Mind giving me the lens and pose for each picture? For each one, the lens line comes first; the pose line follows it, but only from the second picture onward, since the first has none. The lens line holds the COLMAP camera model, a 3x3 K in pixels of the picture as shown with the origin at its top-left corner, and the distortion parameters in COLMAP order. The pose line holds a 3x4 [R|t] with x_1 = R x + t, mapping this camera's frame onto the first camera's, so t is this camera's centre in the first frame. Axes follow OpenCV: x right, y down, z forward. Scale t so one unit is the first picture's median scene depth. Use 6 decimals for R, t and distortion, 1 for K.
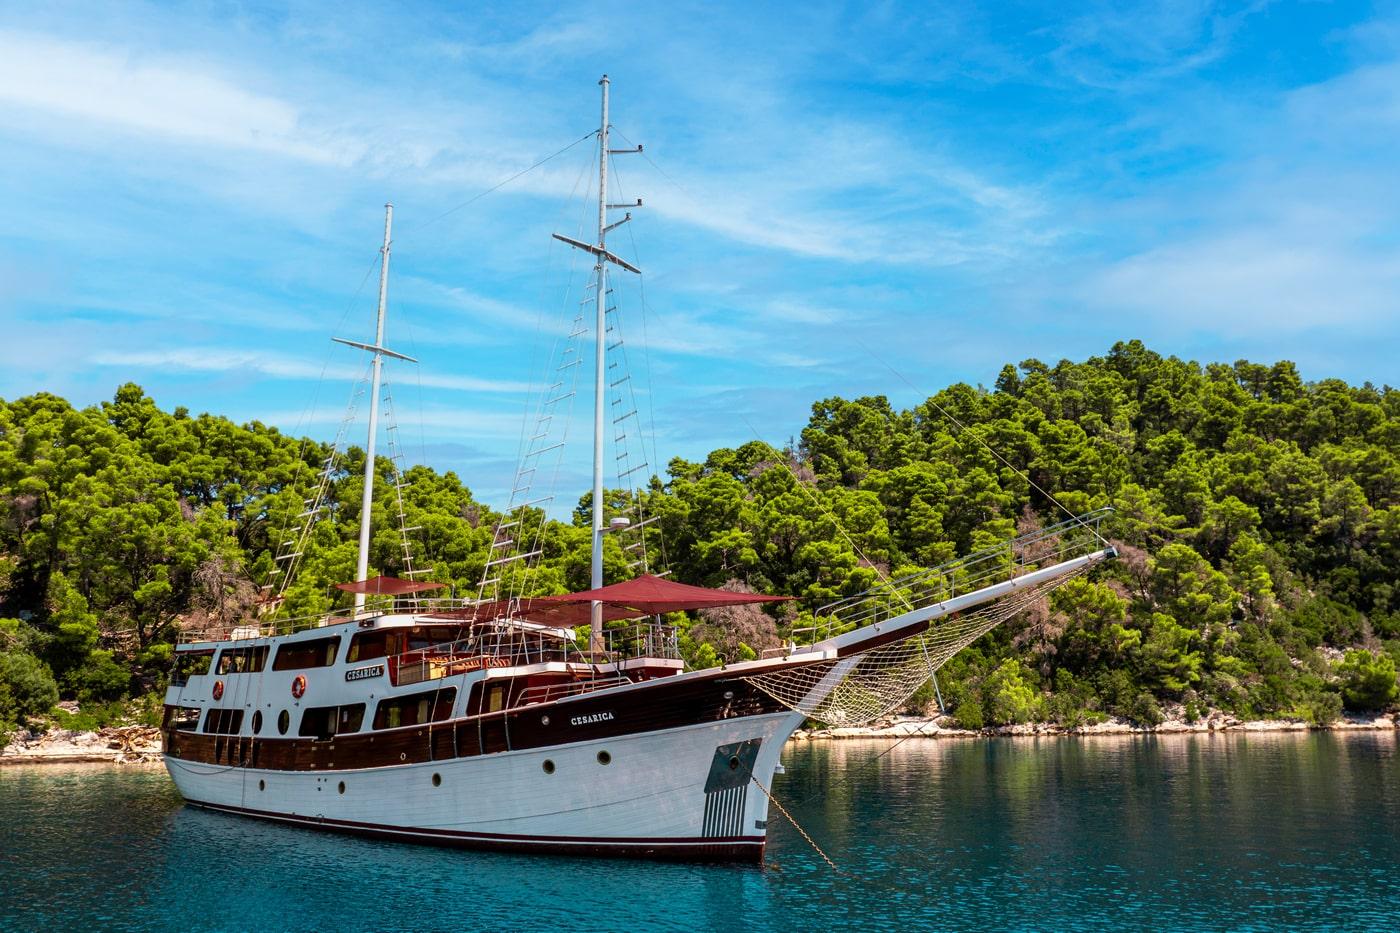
lens RADIAL K [[1066.0, 0, 700.0], [0, 1066.0, 466.5], [0, 0, 1]] dist [-0.045652, -0.001666]
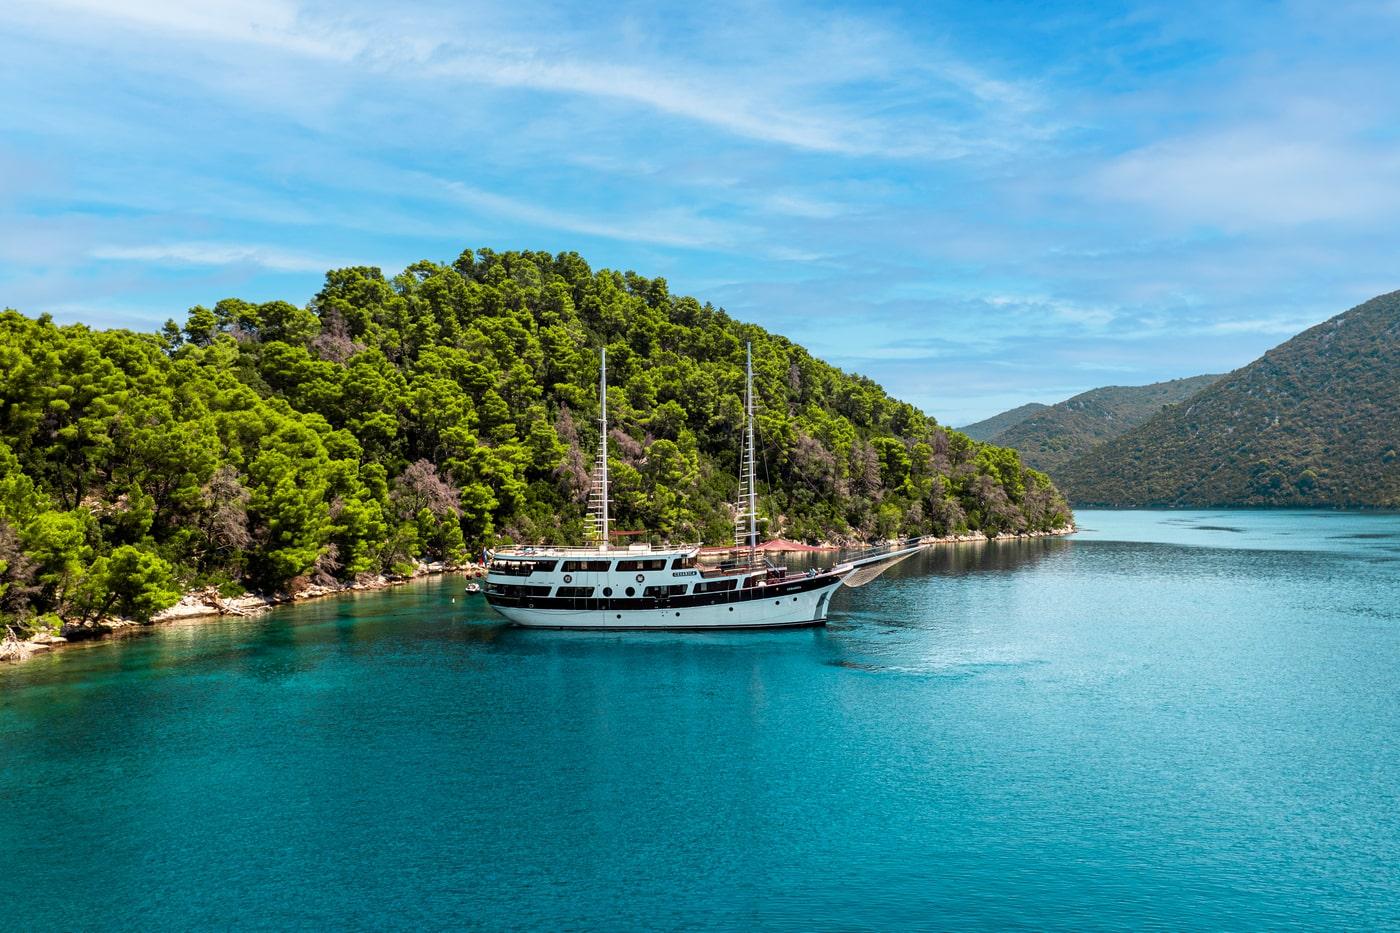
lens RADIAL K [[1066.0, 0, 700.0], [0, 1066.0, 466.5], [0, 0, 1]] dist [-0.045652, -0.001666]
pose [[0.781180, 0.019004, 0.624016, -0.404782], [-0.135061, 0.981011, 0.139200, -0.093162], [-0.609521, -0.193021, 0.768913, -0.217244]]
